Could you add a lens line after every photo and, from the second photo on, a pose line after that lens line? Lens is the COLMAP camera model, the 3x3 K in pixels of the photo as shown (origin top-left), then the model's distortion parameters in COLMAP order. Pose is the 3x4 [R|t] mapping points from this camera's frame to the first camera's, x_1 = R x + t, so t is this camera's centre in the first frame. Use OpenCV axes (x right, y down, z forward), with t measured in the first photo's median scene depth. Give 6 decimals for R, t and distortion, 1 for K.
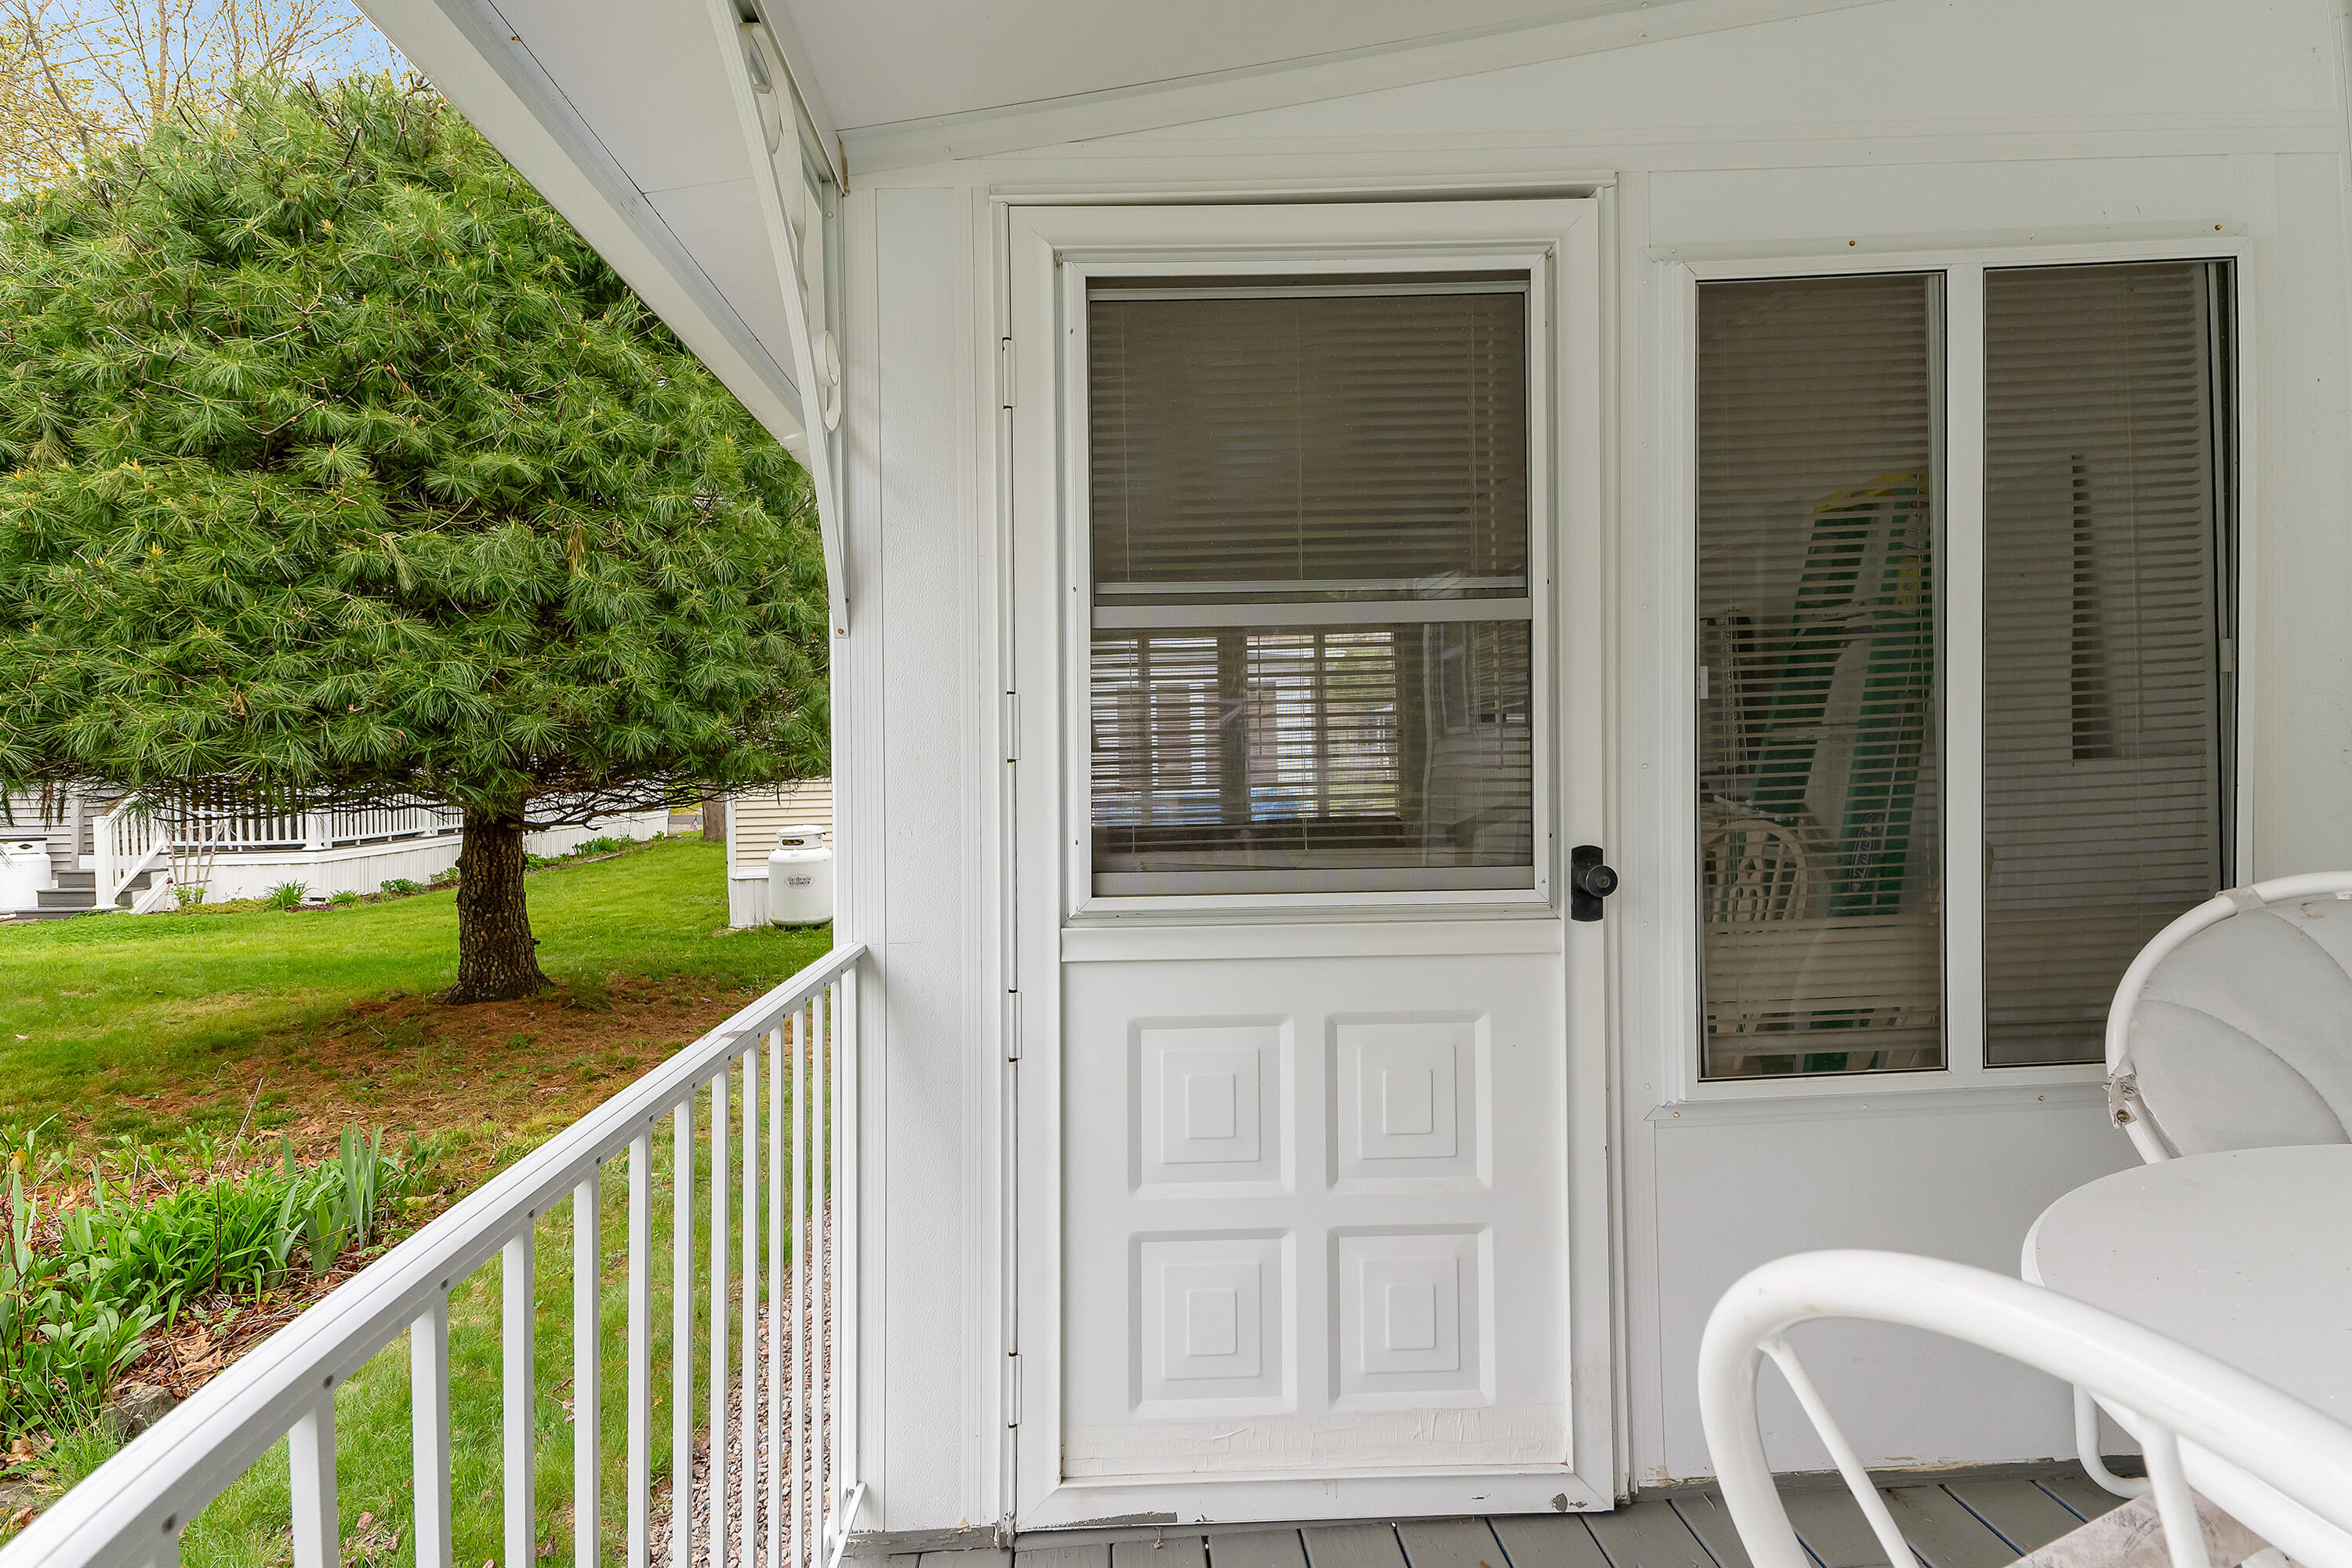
lens RADIAL K [[1019.5, 0, 1181.9], [0, 1019.5, 762.5], [0, 0, 1]] dist [0.025607, 0.000284]
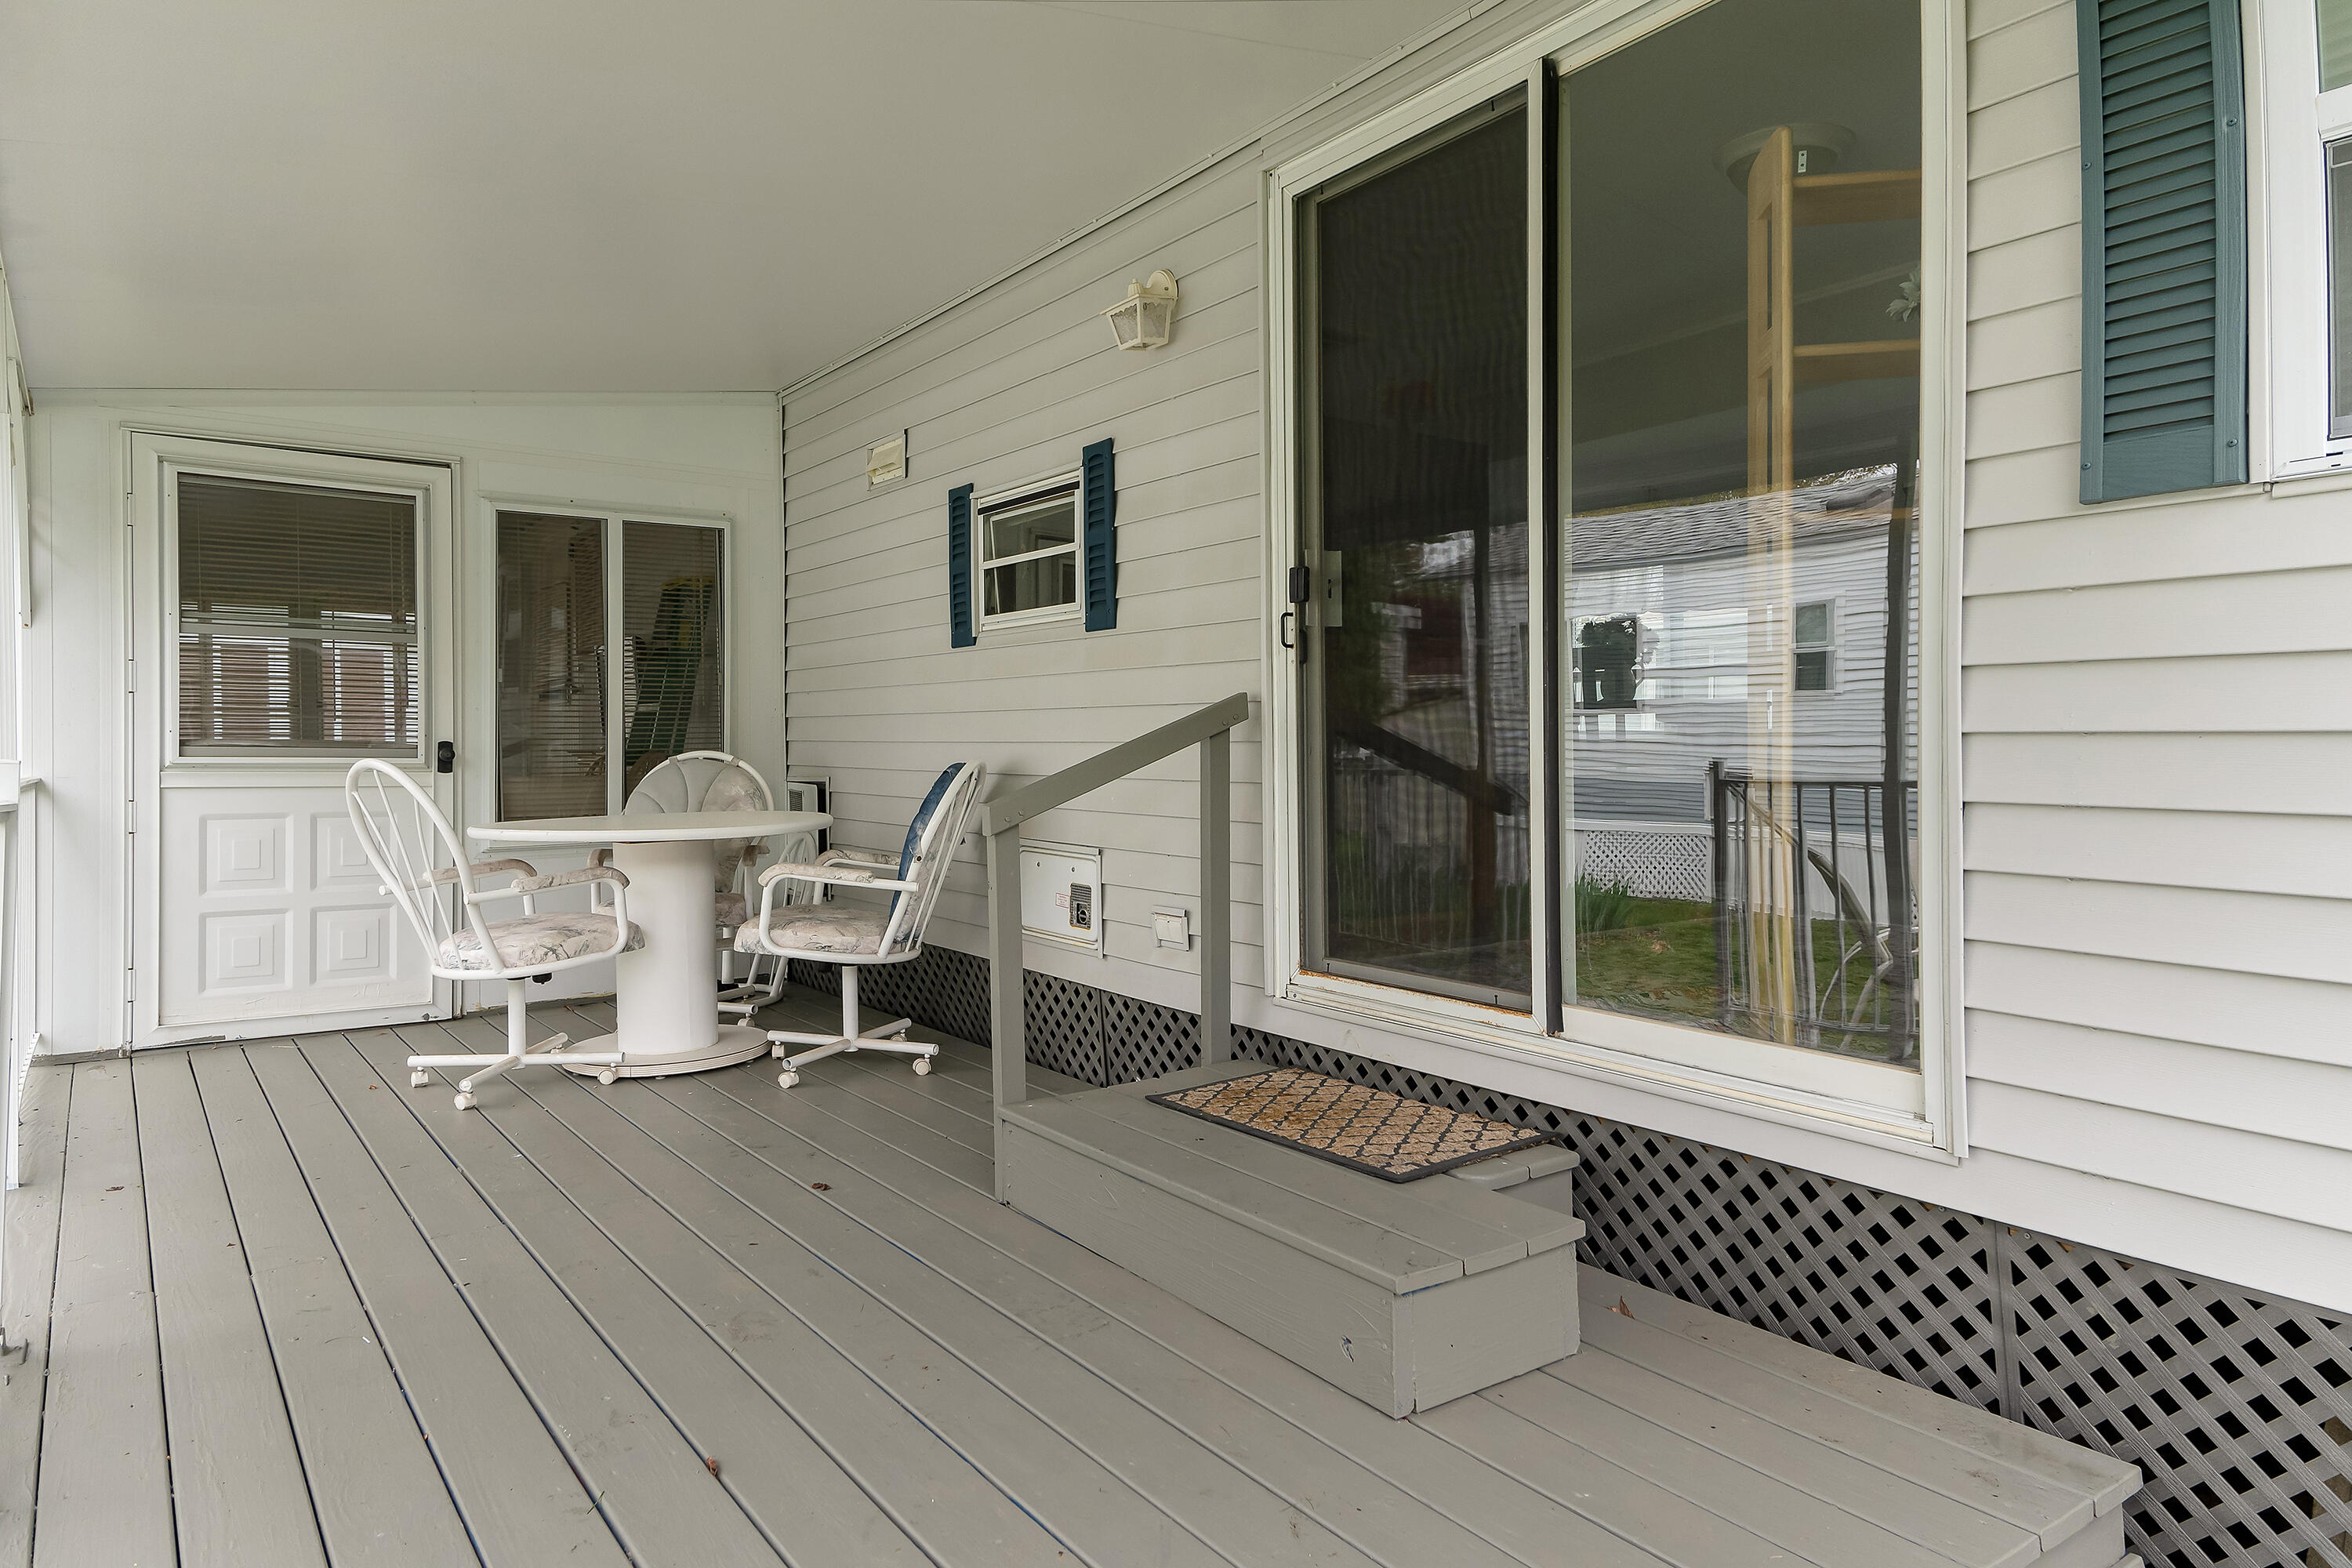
lens RADIAL K [[1401.5, 0, 1254.8], [0, 1401.5, 799.4], [0, 0, 1]] dist [0.009630, -0.001357]
pose [[0.830665, 0.007844, 0.556717, 0.143372], [-0.018282, 0.999746, 0.013192, 0.138423], [-0.556472, -0.021136, 0.830597, -2.726407]]
